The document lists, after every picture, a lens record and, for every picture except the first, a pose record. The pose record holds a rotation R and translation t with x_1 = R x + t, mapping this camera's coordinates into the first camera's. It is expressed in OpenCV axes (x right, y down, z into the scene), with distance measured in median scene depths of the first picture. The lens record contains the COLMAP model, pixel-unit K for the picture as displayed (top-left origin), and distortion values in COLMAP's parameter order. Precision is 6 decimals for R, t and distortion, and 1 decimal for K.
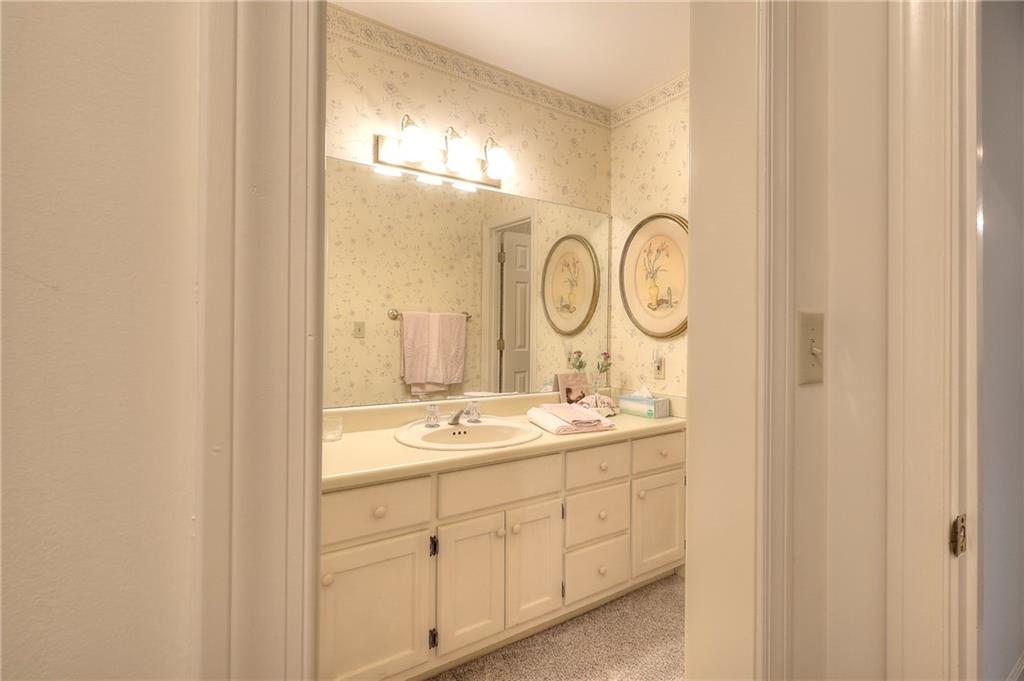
lens RADIAL K [[479.8, 0, 490.7], [0, 479.8, 333.1], [0, 0, 1]] dist [-0.005785, 0.000703]
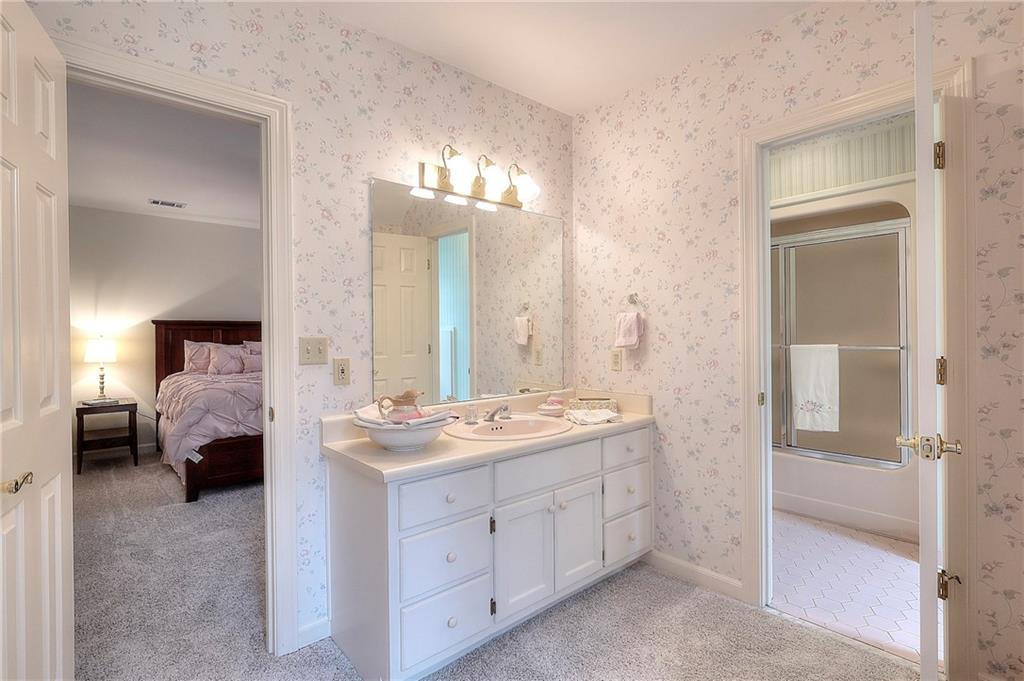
lens RADIAL K [[479.8, 0, 507.1], [0, 479.8, 338.7], [0, 0, 1]] dist [-0.005785, 0.000703]
pose [[0.991797, -0.021598, 0.125989, -0.192626], [0.021740, 0.999764, 0.000246, -0.001198], [-0.125964, 0.002495, 0.992032, -0.125282]]
